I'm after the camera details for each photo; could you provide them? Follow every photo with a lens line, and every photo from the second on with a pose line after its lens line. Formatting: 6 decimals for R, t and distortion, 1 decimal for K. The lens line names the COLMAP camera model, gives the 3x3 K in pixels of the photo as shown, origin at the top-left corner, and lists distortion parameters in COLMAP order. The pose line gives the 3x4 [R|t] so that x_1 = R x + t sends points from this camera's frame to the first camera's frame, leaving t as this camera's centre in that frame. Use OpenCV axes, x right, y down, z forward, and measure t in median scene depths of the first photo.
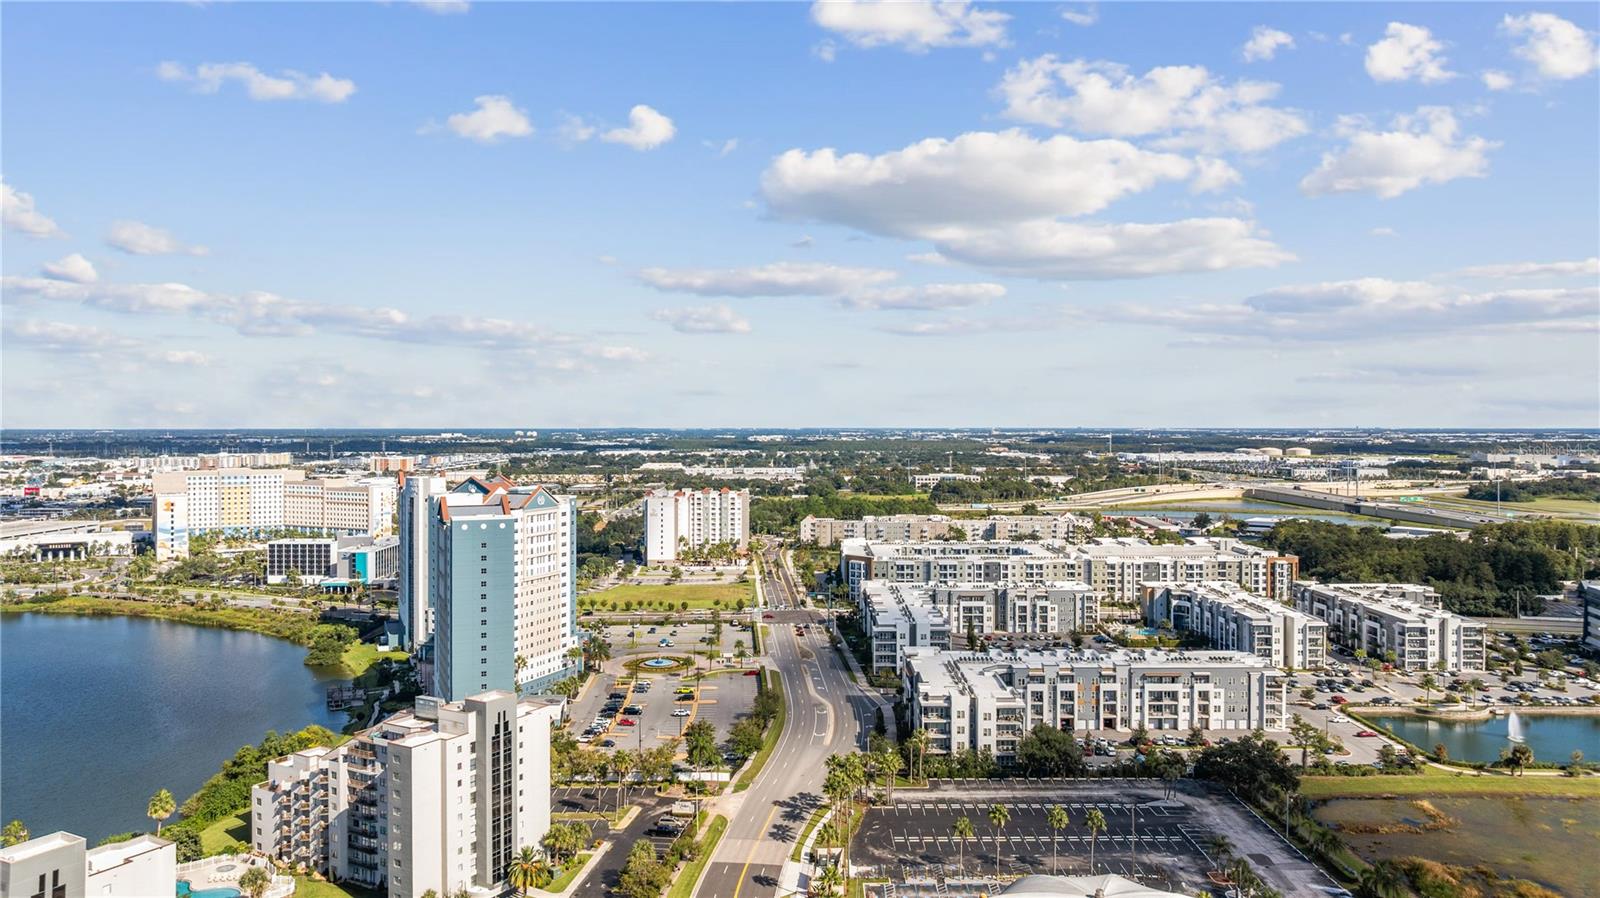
lens RADIAL K [[1134.9, 0, 800.9], [0, 1134.9, 429.2], [0, 0, 1]] dist [-0.017048, 0.000222]
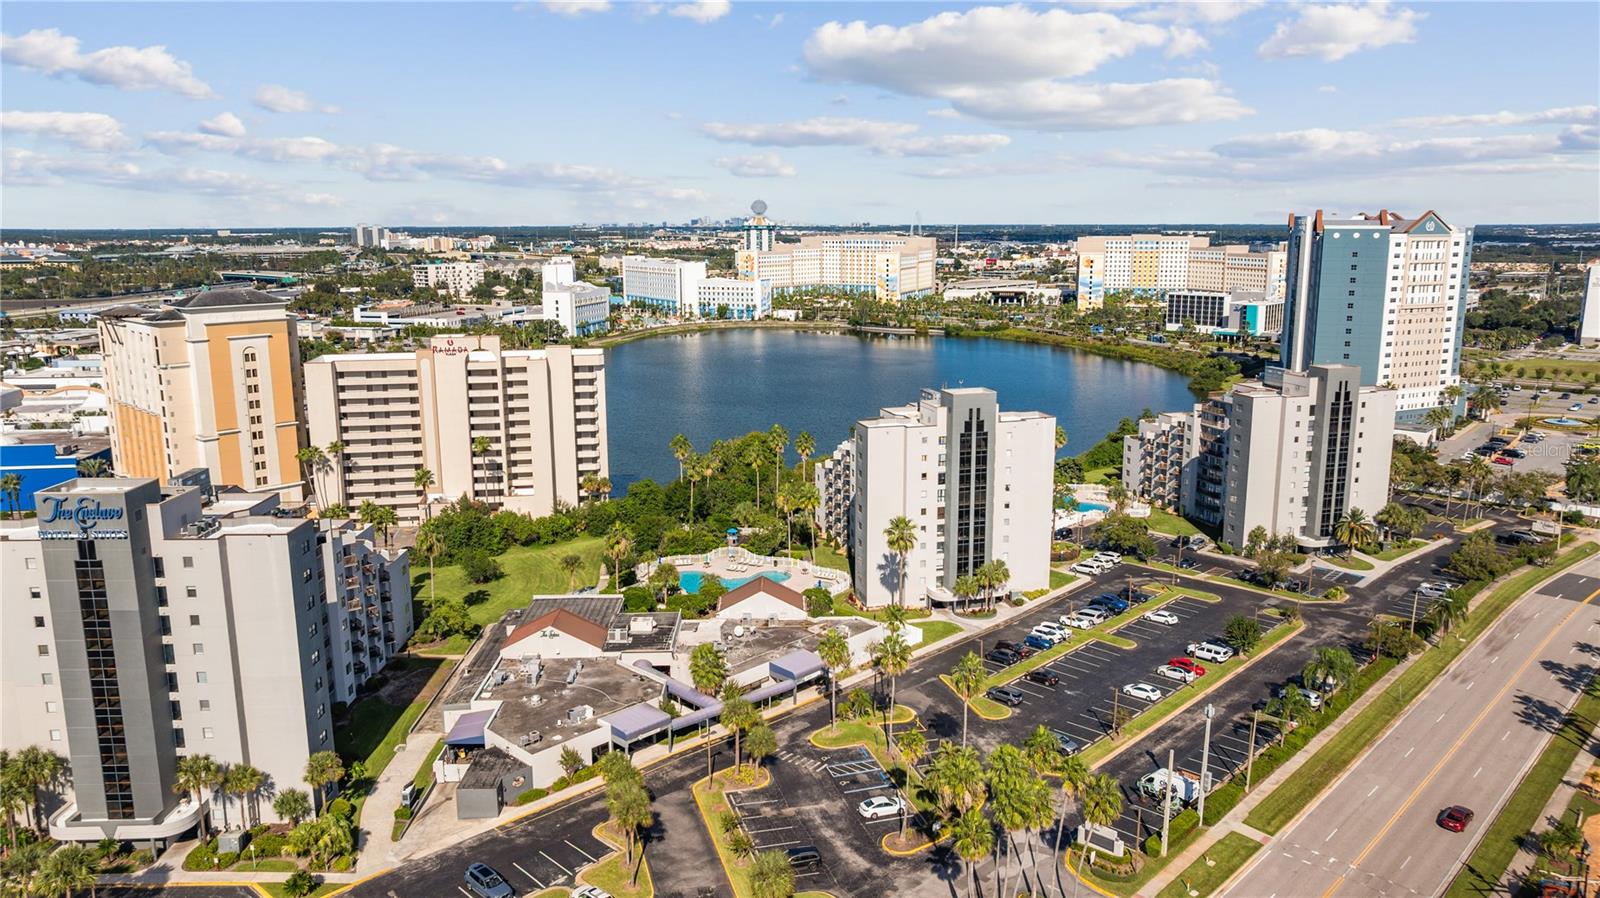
lens RADIAL K [[1124.2, 0, 806.7], [0, 1124.2, 438.2], [0, 0, 1]] dist [-0.020767, -0.005540]
pose [[0.723044, 0.128983, -0.678653, 0.037785], [-0.000676, 0.982546, 0.186019, 0.047334], [0.690801, -0.134042, 0.710512, -0.038893]]
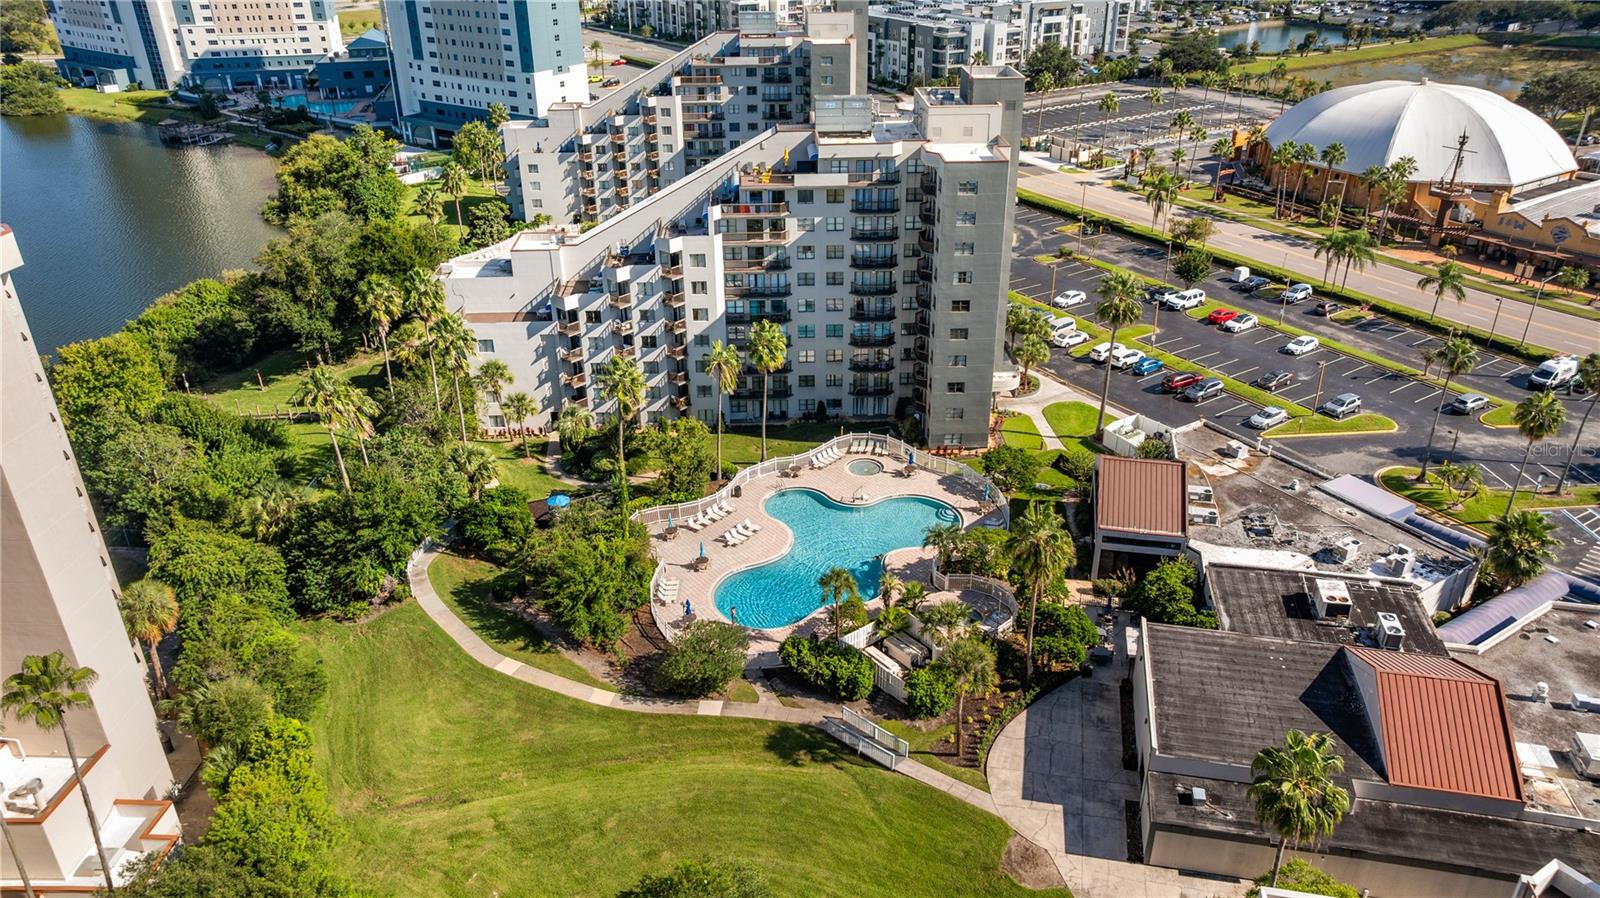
lens RADIAL K [[1124.2, 0, 806.7], [0, 1124.2, 438.2], [0, 0, 1]] dist [-0.020767, -0.005540]
pose [[0.838134, -0.251141, 0.484209, -0.370418], [0.007663, 0.893036, 0.449920, 0.063425], [-0.545410, -0.373383, 0.750409, 0.083208]]
